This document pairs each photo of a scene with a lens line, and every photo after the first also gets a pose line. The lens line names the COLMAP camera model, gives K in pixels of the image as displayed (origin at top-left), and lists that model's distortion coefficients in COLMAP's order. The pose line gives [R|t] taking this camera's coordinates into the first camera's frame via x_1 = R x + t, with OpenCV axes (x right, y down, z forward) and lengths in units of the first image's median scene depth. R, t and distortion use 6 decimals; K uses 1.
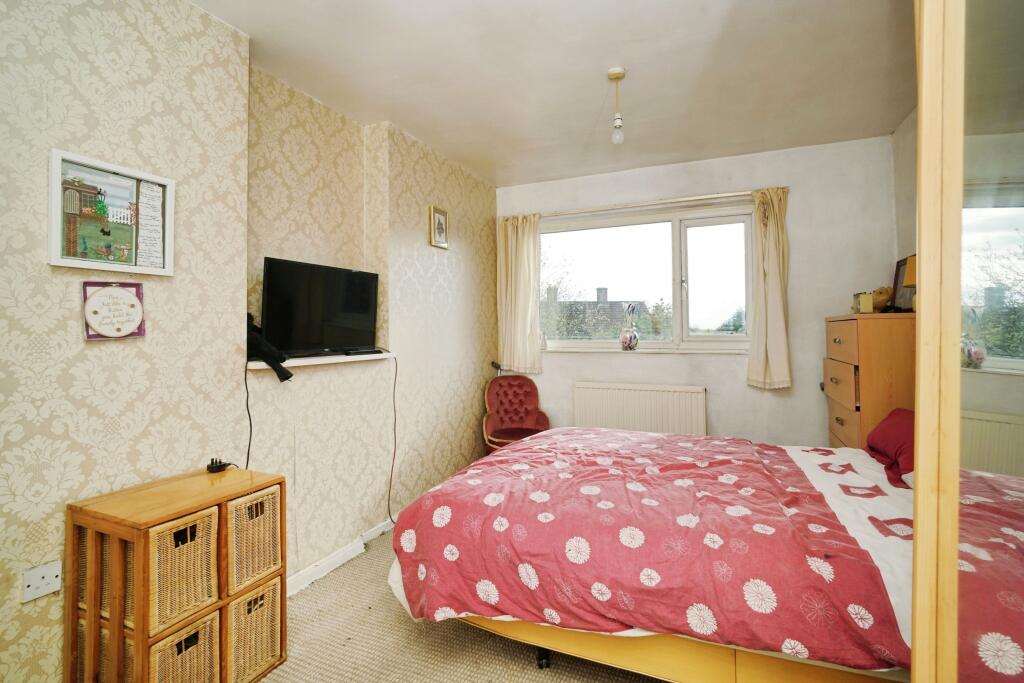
lens RADIAL K [[480.4, 0, 500.0], [0, 480.4, 319.7], [0, 0, 1]] dist [-0.020808, 0.006111]
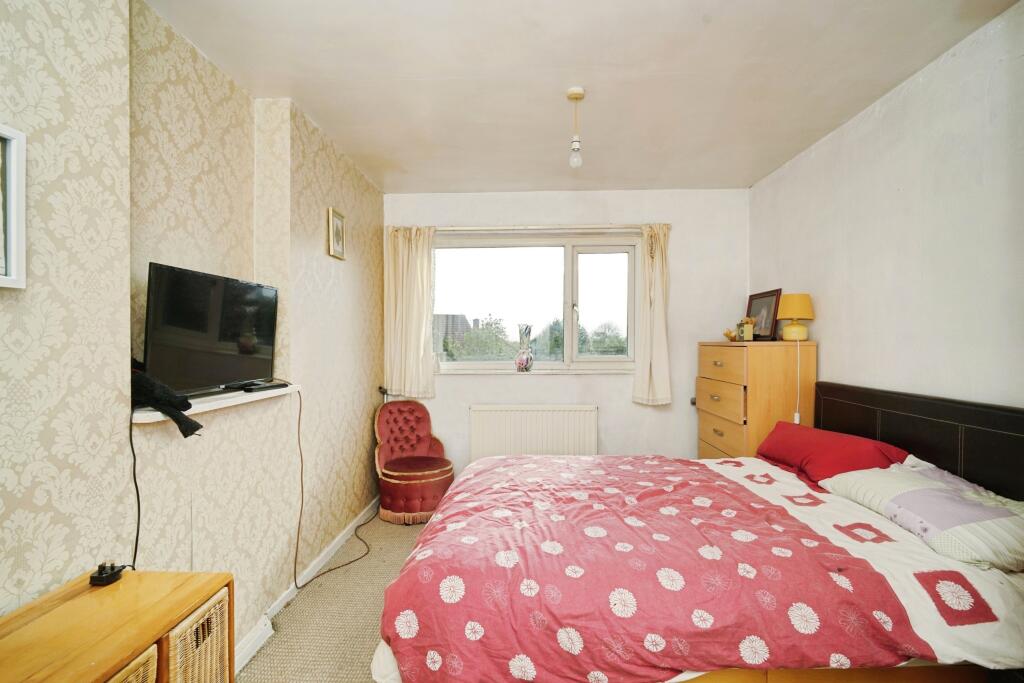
lens RADIAL K [[480.4, 0, 514.1], [0, 480.4, 347.8], [0, 0, 1]] dist [-0.020808, 0.006111]
pose [[0.928651, -0.001836, 0.370949, -0.240256], [-0.009444, 0.999547, 0.028590, -0.028654], [-0.370834, -0.030053, 0.928213, 0.137731]]
